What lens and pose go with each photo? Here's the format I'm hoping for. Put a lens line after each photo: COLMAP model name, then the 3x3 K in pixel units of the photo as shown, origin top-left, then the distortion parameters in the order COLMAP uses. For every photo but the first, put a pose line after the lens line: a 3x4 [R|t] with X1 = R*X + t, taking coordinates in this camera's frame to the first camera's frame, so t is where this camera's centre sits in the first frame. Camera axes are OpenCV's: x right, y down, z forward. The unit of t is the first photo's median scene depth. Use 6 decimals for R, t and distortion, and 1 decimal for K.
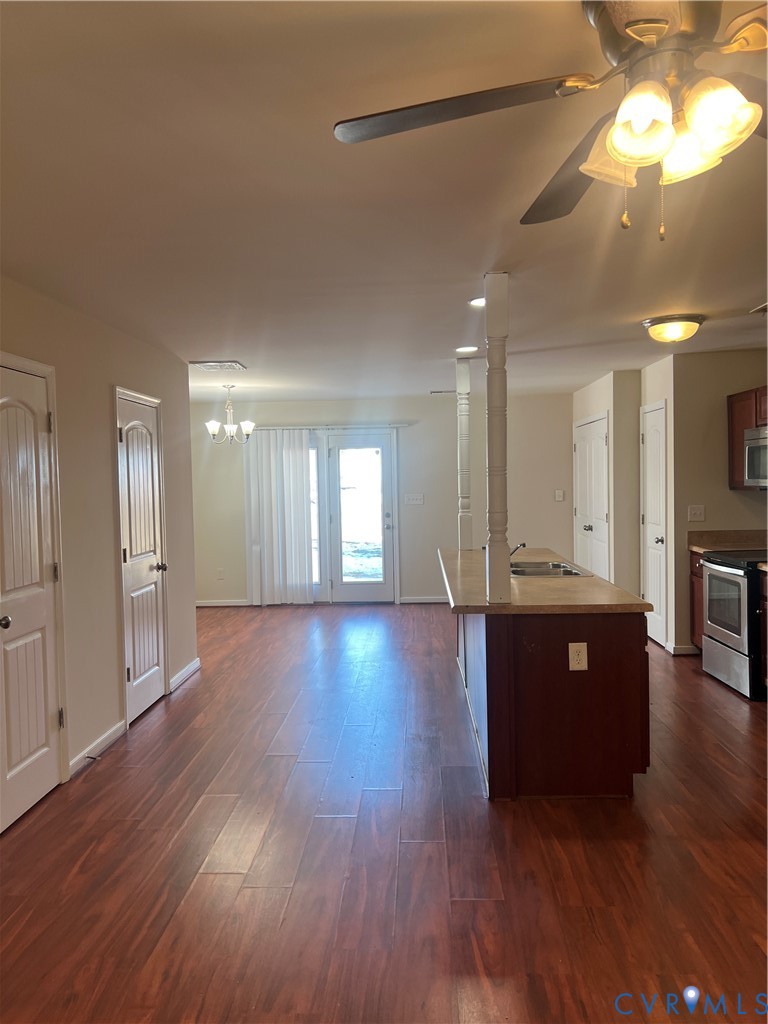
lens RADIAL K [[773.4, 0, 379.0], [0, 773.4, 512.0], [0, 0, 1]] dist [0.032048, -0.025983]
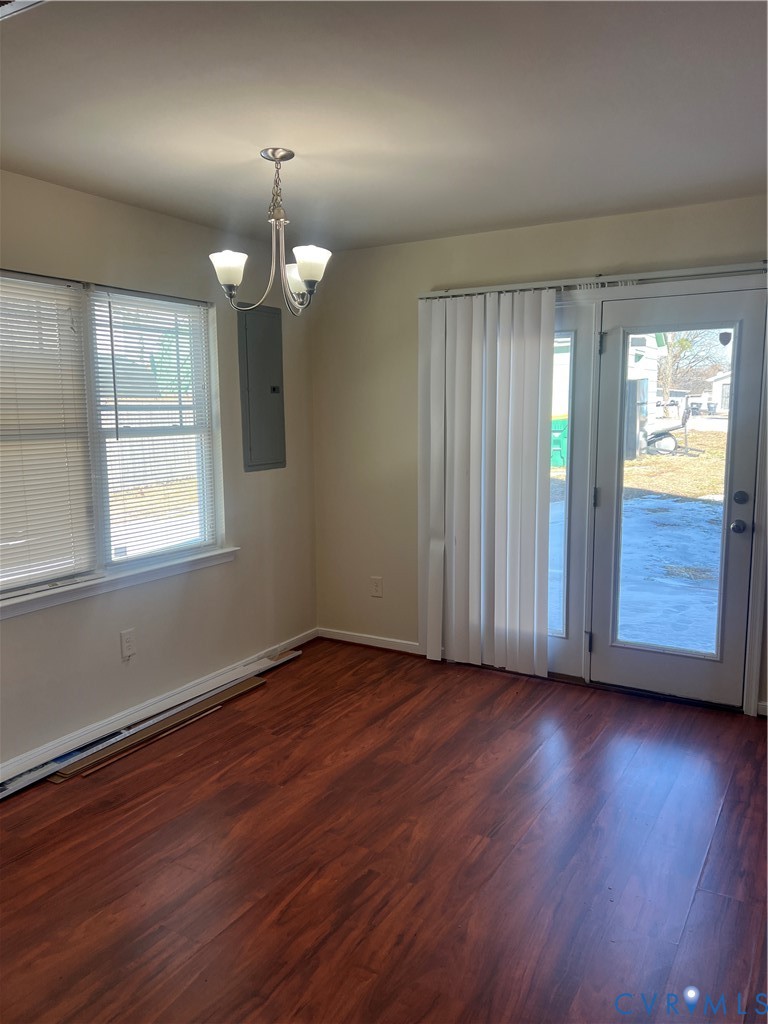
lens RADIAL K [[773.4, 0, 384.7], [0, 773.4, 512.8], [0, 0, 1]] dist [0.032048, -0.025983]
pose [[0.887430, 0.077242, -0.454424, 0.031532], [-0.030084, 0.993463, 0.110118, -0.026996], [0.459959, -0.084051, 0.883953, 0.561415]]
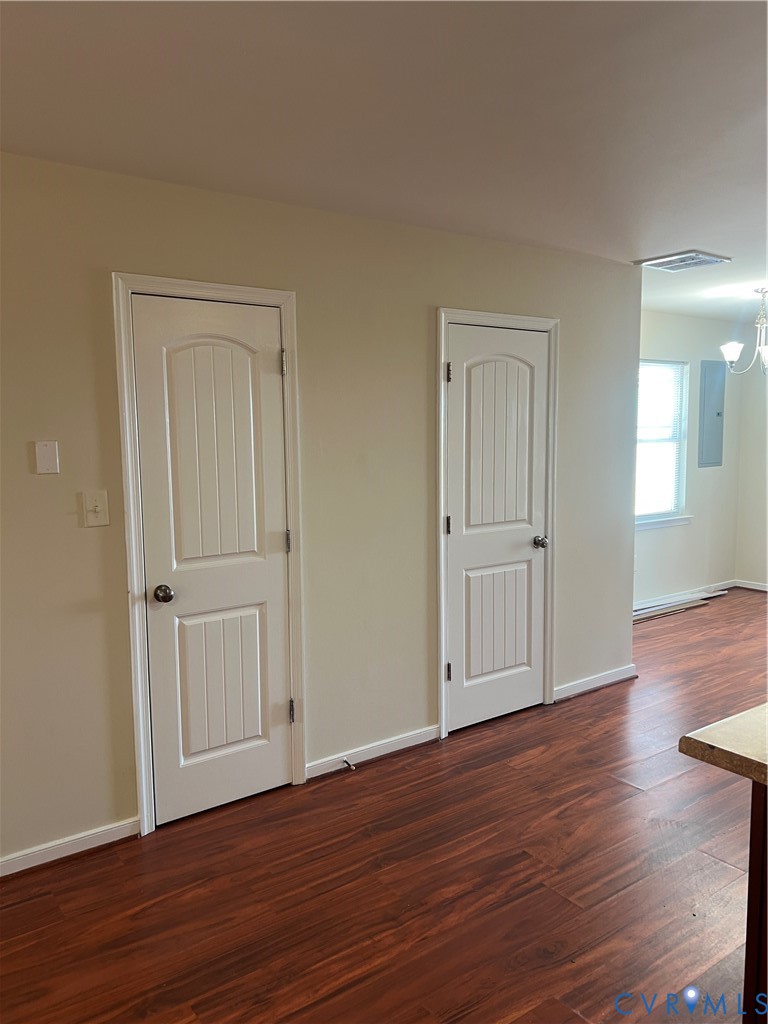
lens RADIAL K [[773.4, 0, 383.3], [0, 773.4, 510.6], [0, 0, 1]] dist [0.032048, -0.025983]
pose [[0.628666, 0.096661, -0.771645, 0.126171], [-0.034405, 0.994731, 0.096575, -0.017156], [0.776914, -0.034165, 0.628679, 0.237319]]
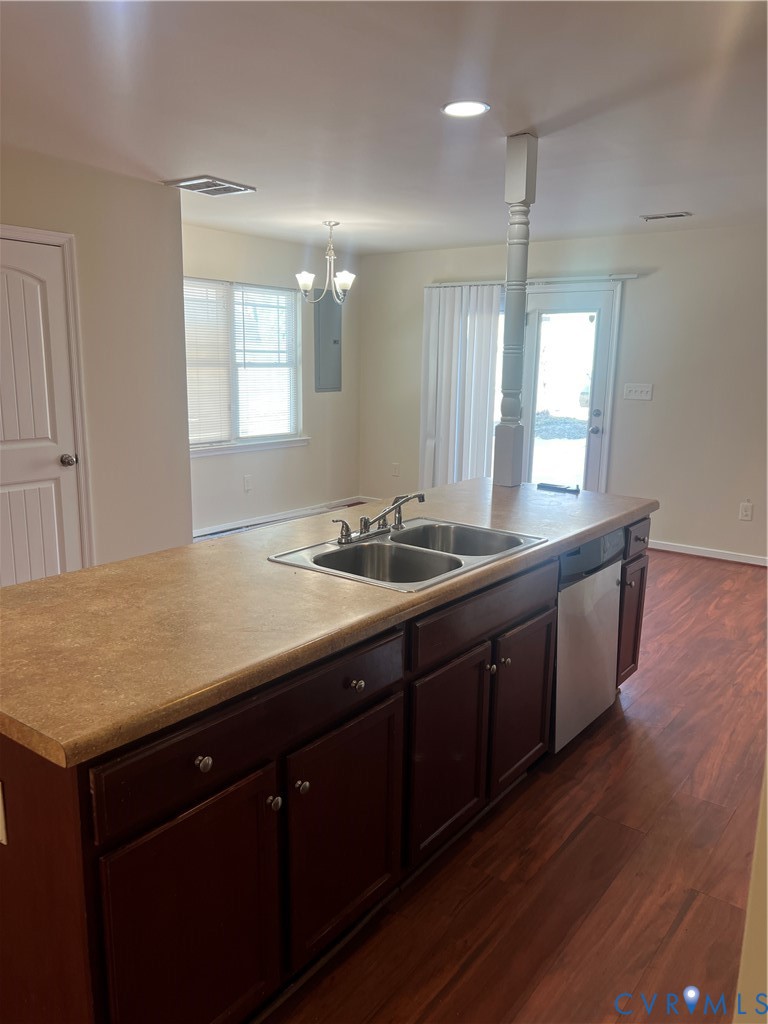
lens RADIAL K [[773.4, 0, 383.6], [0, 773.4, 522.6], [0, 0, 1]] dist [0.032048, -0.025983]
pose [[0.824031, 0.154947, -0.544945, 0.248877], [-0.058435, 0.979989, 0.190284, -0.020778], [0.563524, -0.124956, 0.816595, 0.318164]]
